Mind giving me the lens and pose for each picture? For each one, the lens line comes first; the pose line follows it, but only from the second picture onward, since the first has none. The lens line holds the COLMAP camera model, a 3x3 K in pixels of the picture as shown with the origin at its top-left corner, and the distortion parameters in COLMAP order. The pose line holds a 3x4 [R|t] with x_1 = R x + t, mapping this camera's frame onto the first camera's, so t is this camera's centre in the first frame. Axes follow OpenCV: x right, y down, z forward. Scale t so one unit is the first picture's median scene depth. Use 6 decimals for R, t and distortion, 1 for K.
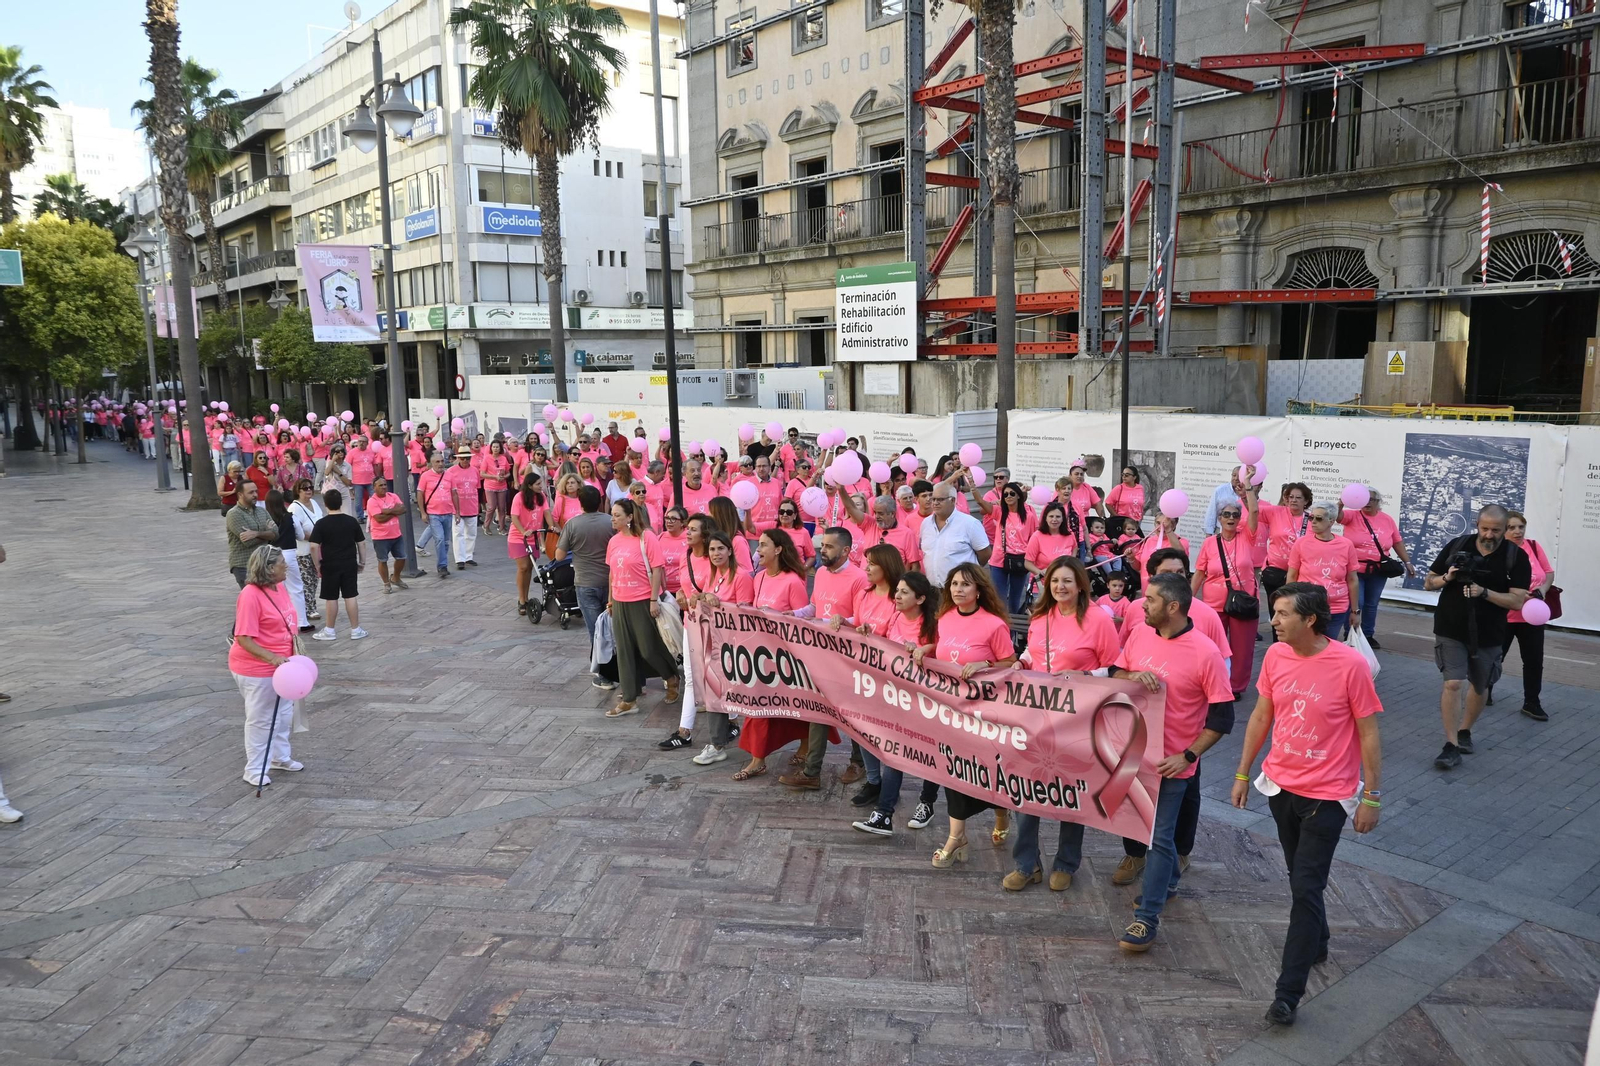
lens RADIAL K [[1140.8, 0, 800.0], [0, 1140.8, 533.0], [0, 0, 1]] dist [0.002639, -0.005201]
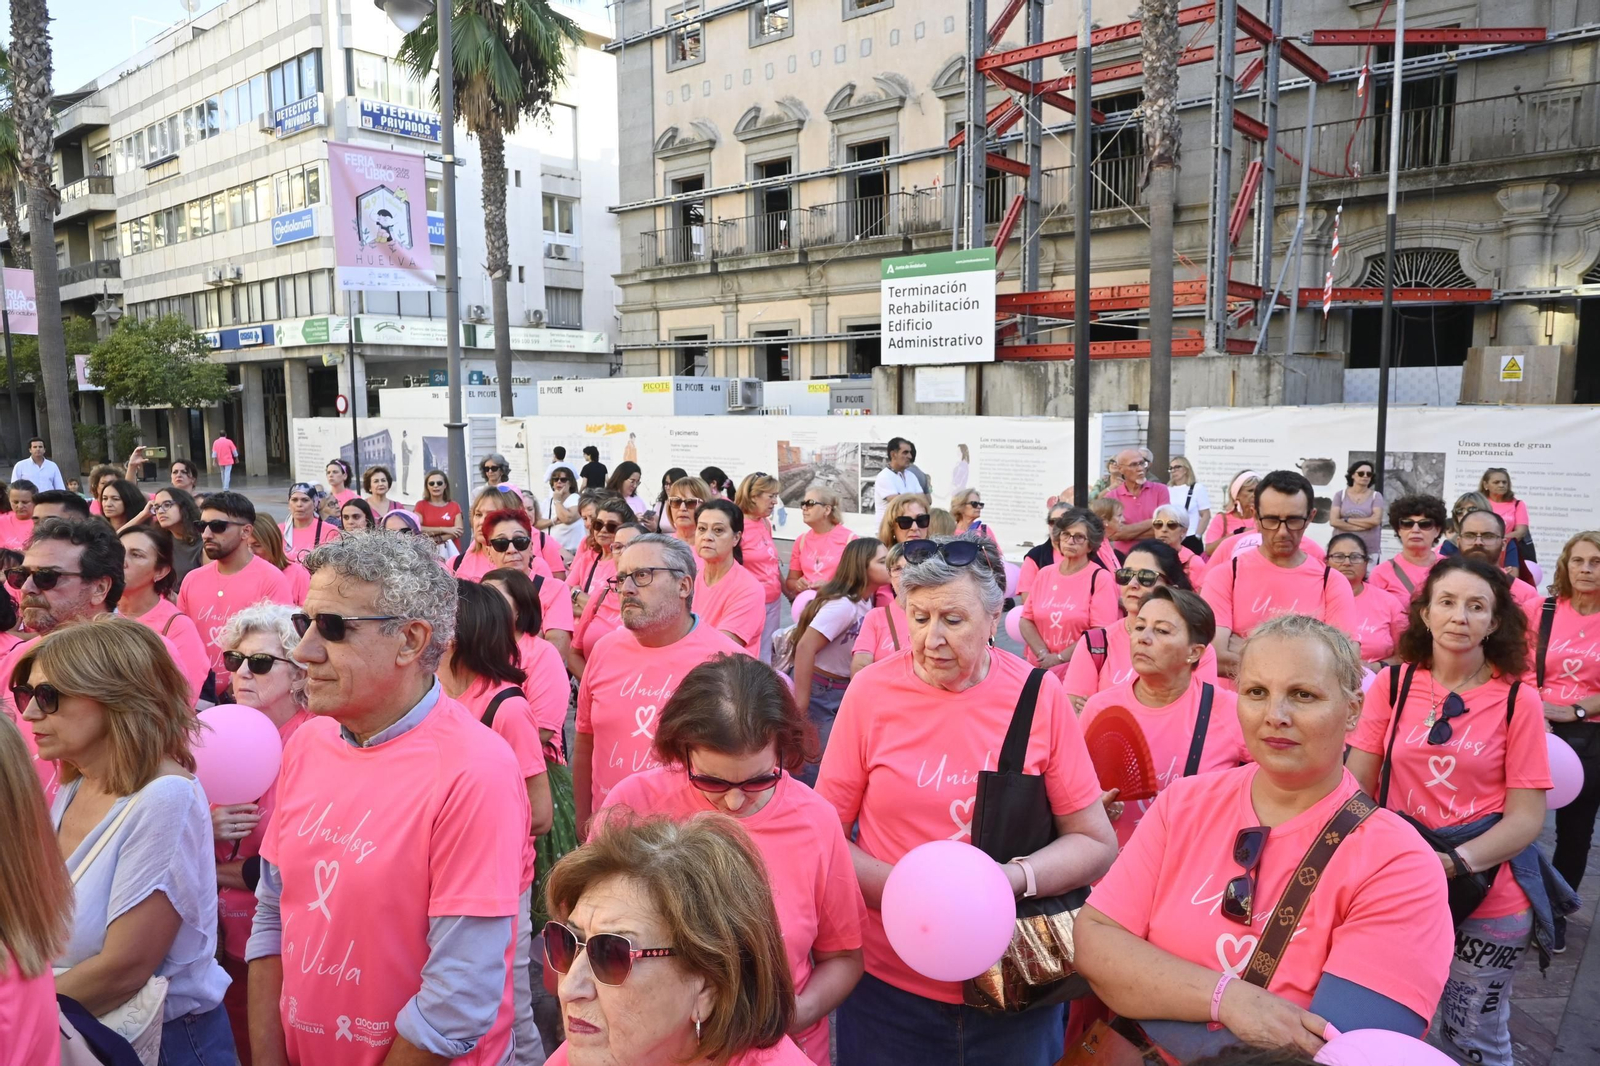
lens RADIAL K [[1080.6, 0, 800.0], [0, 1080.6, 533.0], [0, 0, 1]] dist [-0.007874, 0.001734]
pose [[0.983619, -0.011319, 0.179905, -0.128251], [0.017453, 0.999318, -0.032547, 0.002194], [-0.179414, 0.035154, 0.983145, 0.149742]]
